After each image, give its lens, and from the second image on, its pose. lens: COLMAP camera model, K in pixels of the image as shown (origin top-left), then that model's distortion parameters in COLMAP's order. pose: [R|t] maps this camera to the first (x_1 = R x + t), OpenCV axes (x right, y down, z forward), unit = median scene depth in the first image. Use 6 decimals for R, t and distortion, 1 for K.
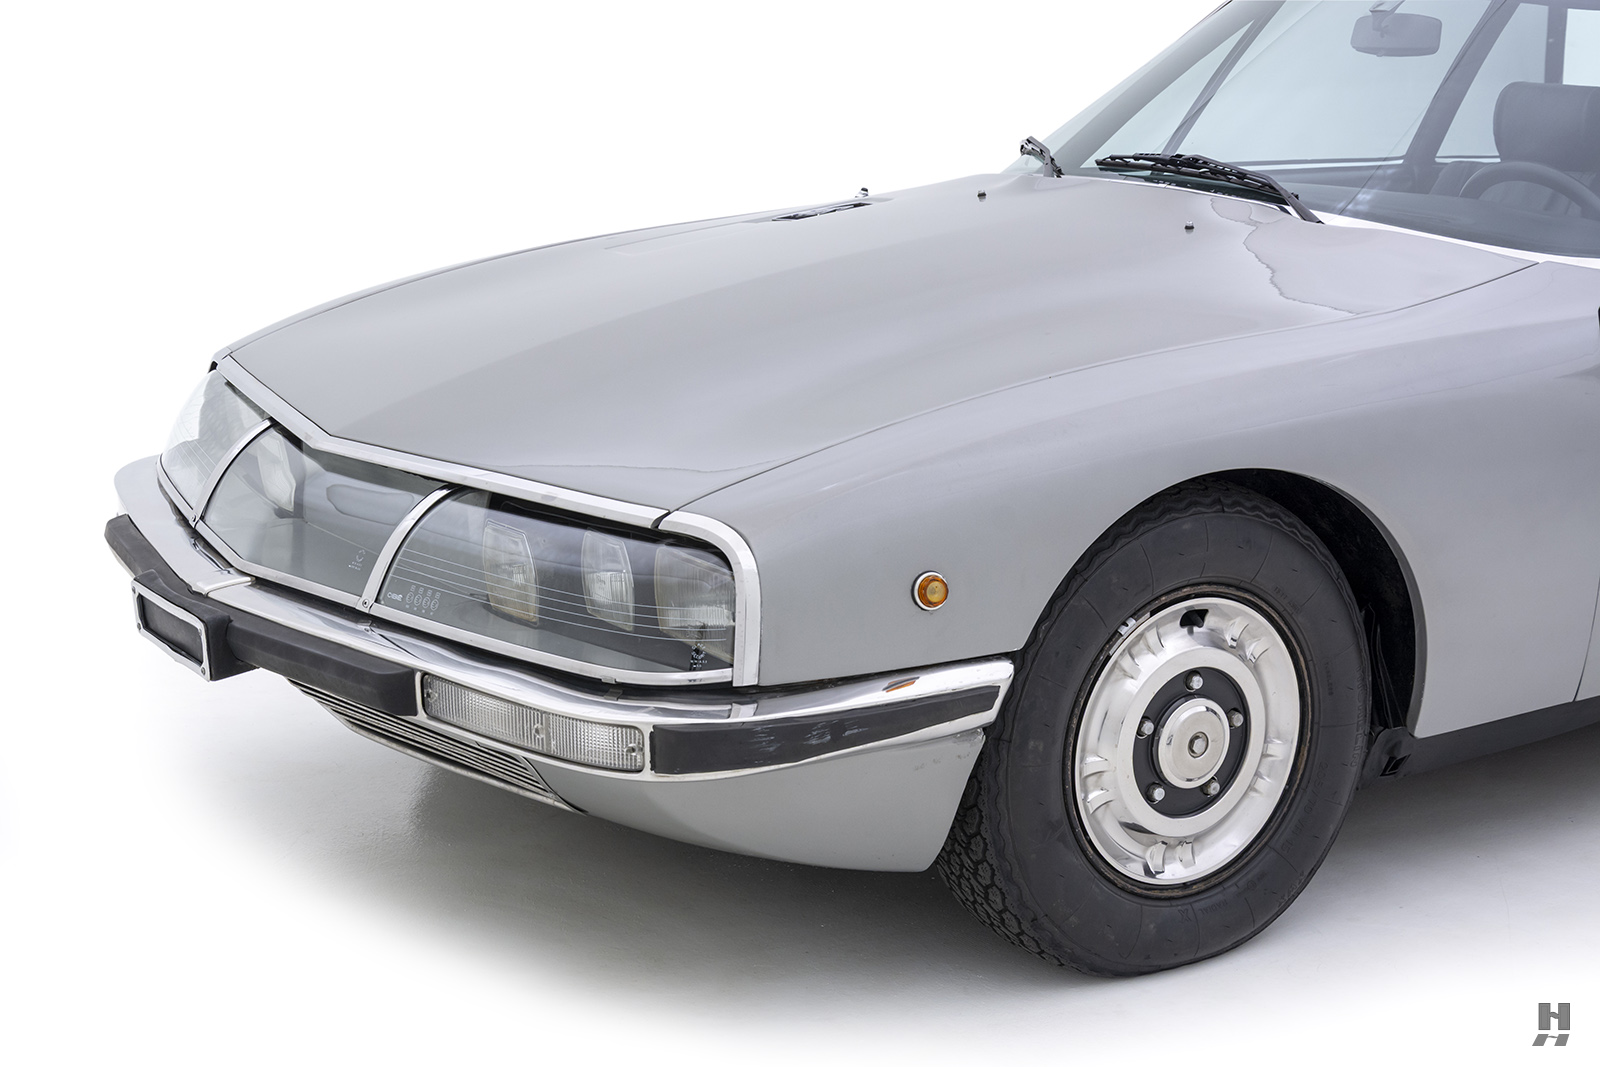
lens RADIAL K [[2817.9, 0, 798.7], [0, 2817.9, 544.0], [0, 0, 1]] dist [-0.033005, 0.000000]
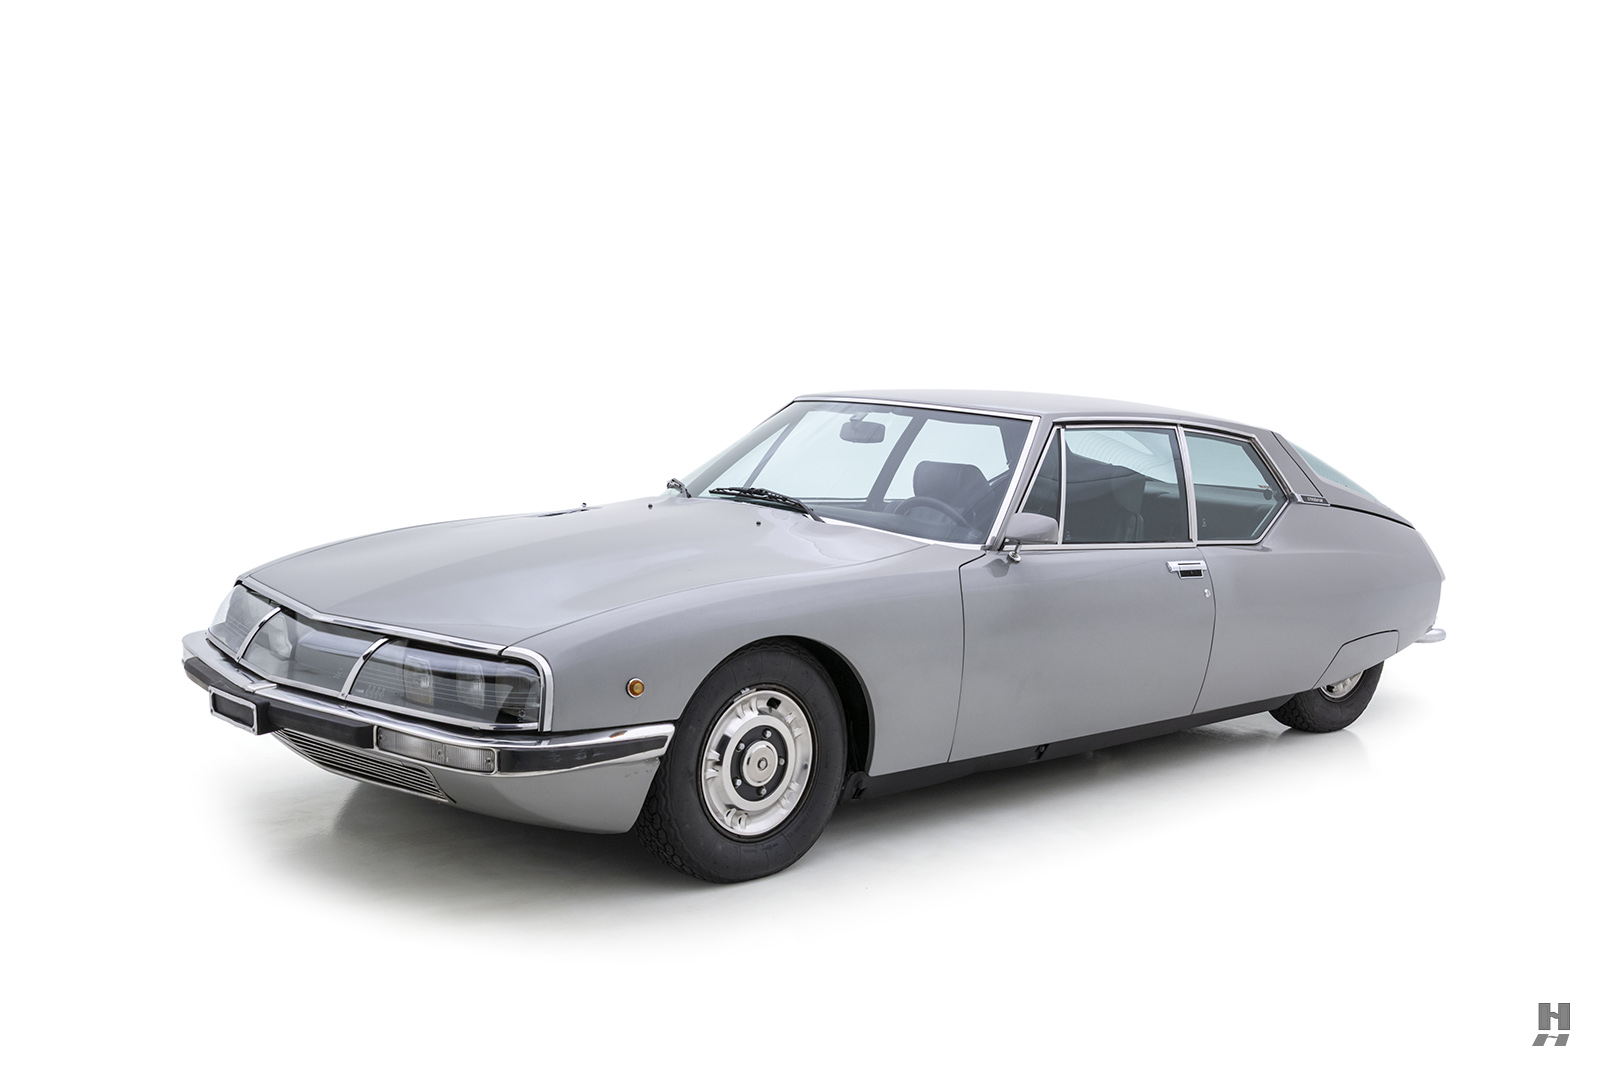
lens RADIAL K [[1828.6, 0, 800.7], [0, 1828.6, 531.3], [0, 0, 1]] dist [-0.025000, 0.000000]
pose [[0.985100, 0.029748, 0.169390, -0.057436], [-0.008103, 0.991861, -0.127068, 0.065283], [-0.171792, 0.123803, 0.977323, -0.301255]]
